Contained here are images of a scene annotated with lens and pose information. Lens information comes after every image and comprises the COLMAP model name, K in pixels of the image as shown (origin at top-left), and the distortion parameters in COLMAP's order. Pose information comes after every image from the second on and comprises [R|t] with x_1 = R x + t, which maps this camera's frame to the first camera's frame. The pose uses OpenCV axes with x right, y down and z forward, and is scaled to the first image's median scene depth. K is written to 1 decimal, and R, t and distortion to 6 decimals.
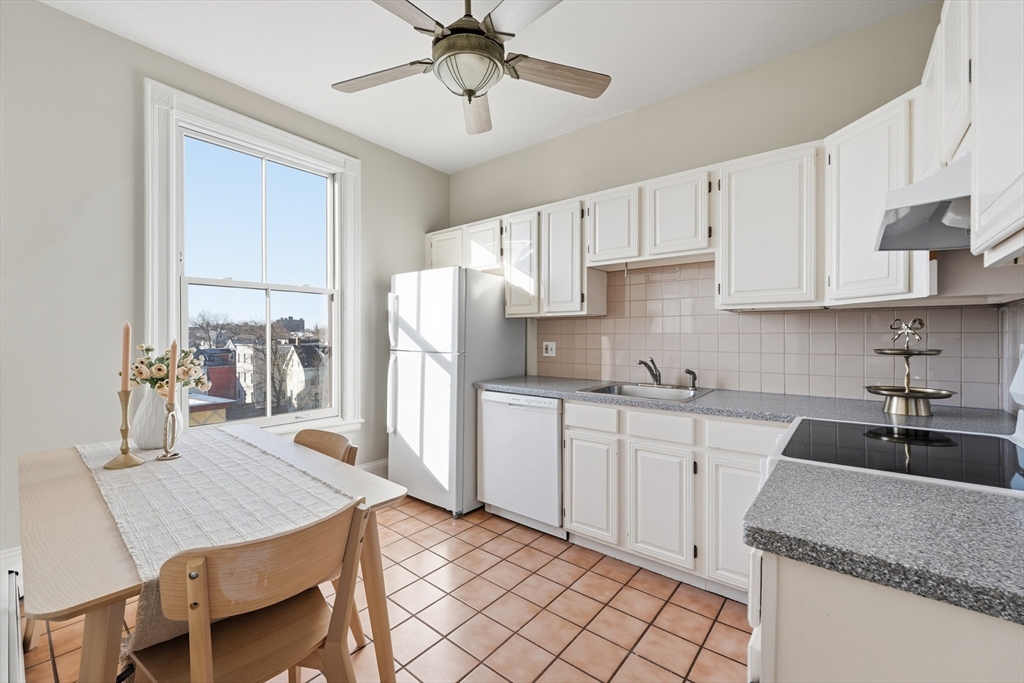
lens RADIAL K [[416.8, 0, 508.8], [0, 416.8, 334.1], [0, 0, 1]] dist [-0.005981, -0.000091]
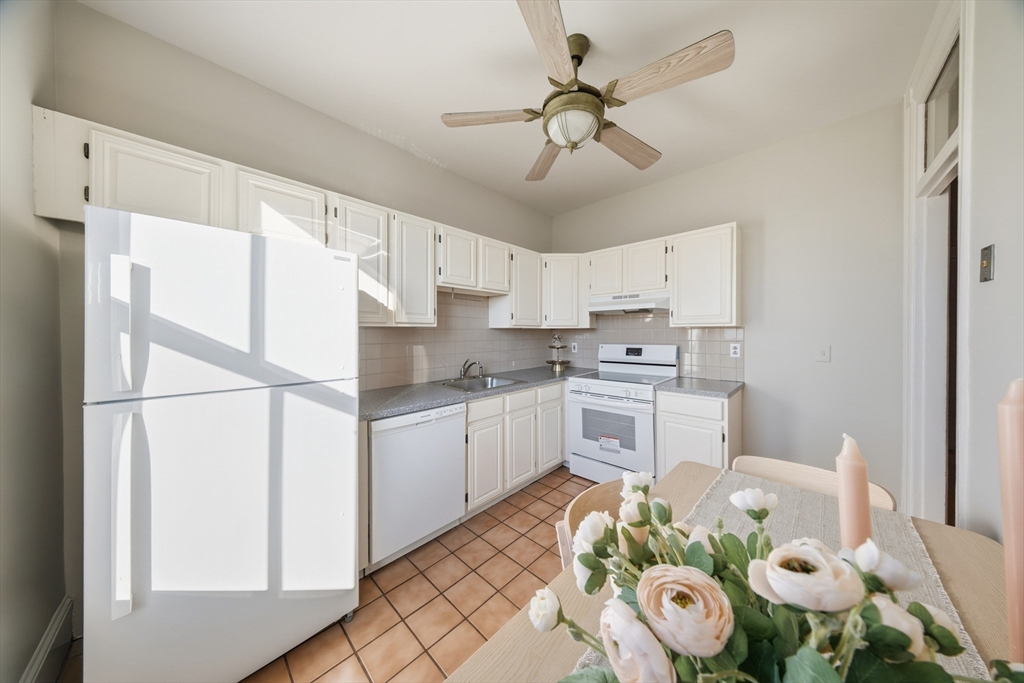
lens RADIAL K [[307.9, 0, 513.5], [0, 307.9, 335.9], [0, 0, 1]] dist [0.000040, -0.000007]
pose [[0.075862, -0.009823, 0.997070, -0.638831], [0.003240, 0.999949, 0.009605, -0.029649], [-0.997113, 0.002502, 0.075890, 0.724547]]
